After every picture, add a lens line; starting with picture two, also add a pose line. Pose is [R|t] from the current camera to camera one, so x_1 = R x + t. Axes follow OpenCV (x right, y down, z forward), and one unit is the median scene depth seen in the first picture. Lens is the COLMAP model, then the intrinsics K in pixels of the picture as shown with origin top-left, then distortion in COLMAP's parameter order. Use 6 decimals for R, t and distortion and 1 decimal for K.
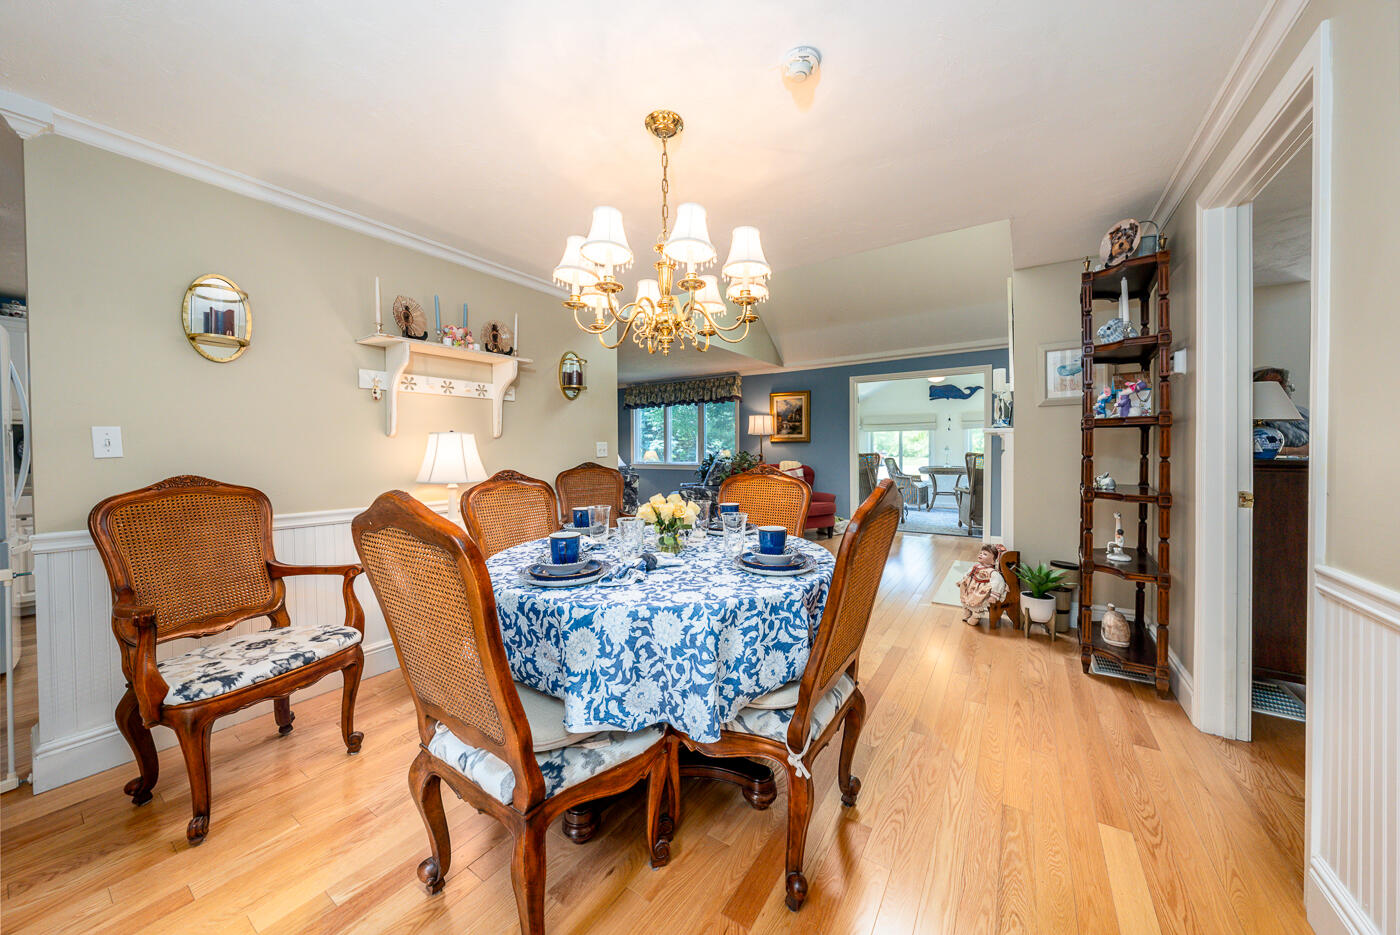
lens RADIAL K [[488.9, 0, 698.6], [0, 488.9, 454.8], [0, 0, 1]] dist [-0.003424, -0.000072]
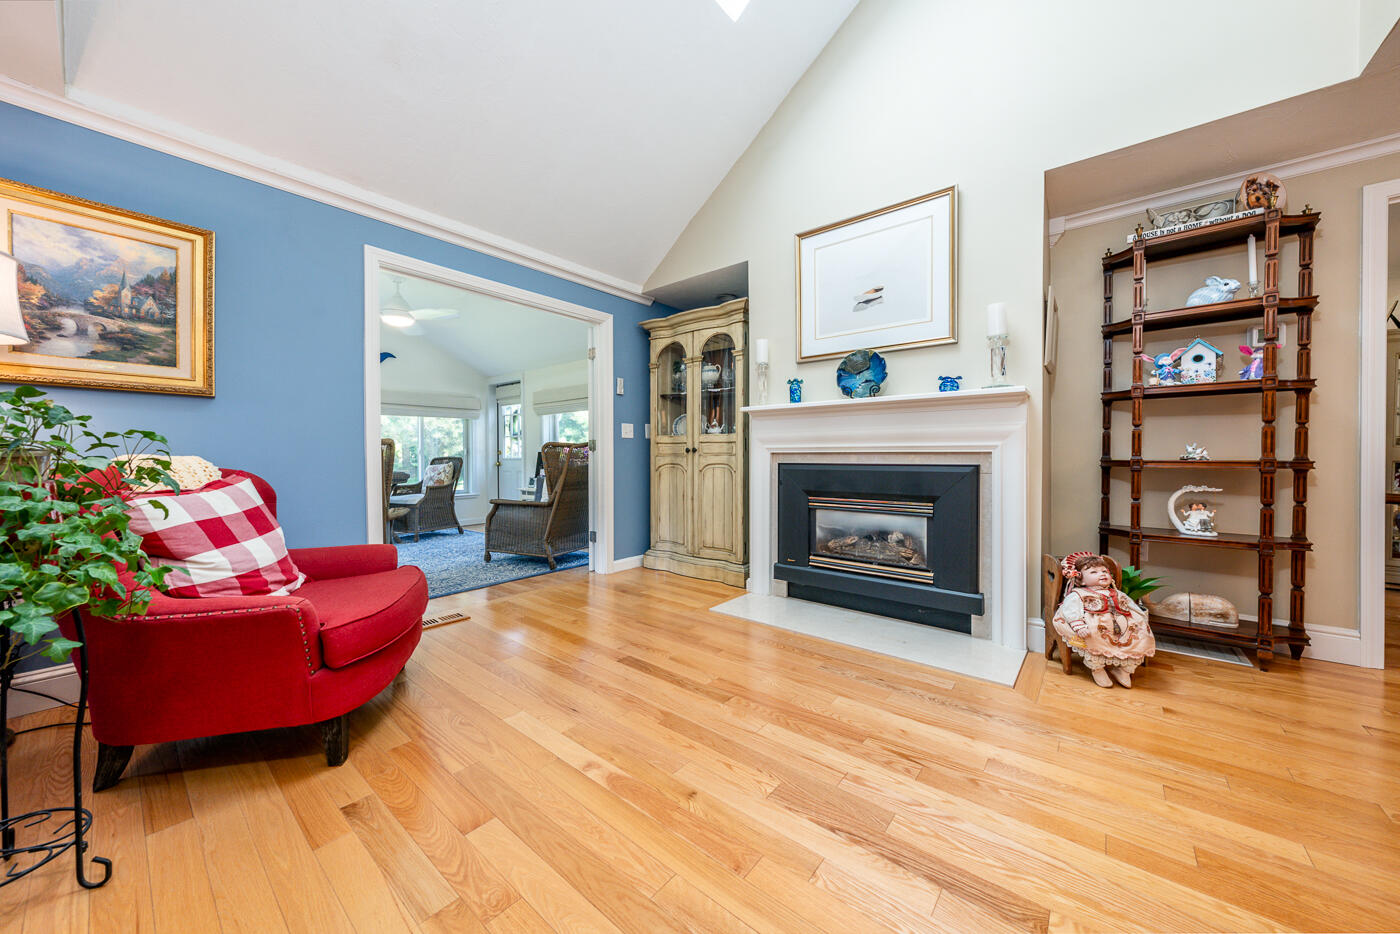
lens RADIAL K [[488.9, 0, 712.5], [0, 488.9, 460.9], [0, 0, 1]] dist [-0.003424, -0.000072]
pose [[0.093249, -0.001267, 0.995642, -0.054471], [0.015590, 0.999878, -0.000187, 0.019847], [-0.995521, 0.015539, 0.093257, 0.648582]]
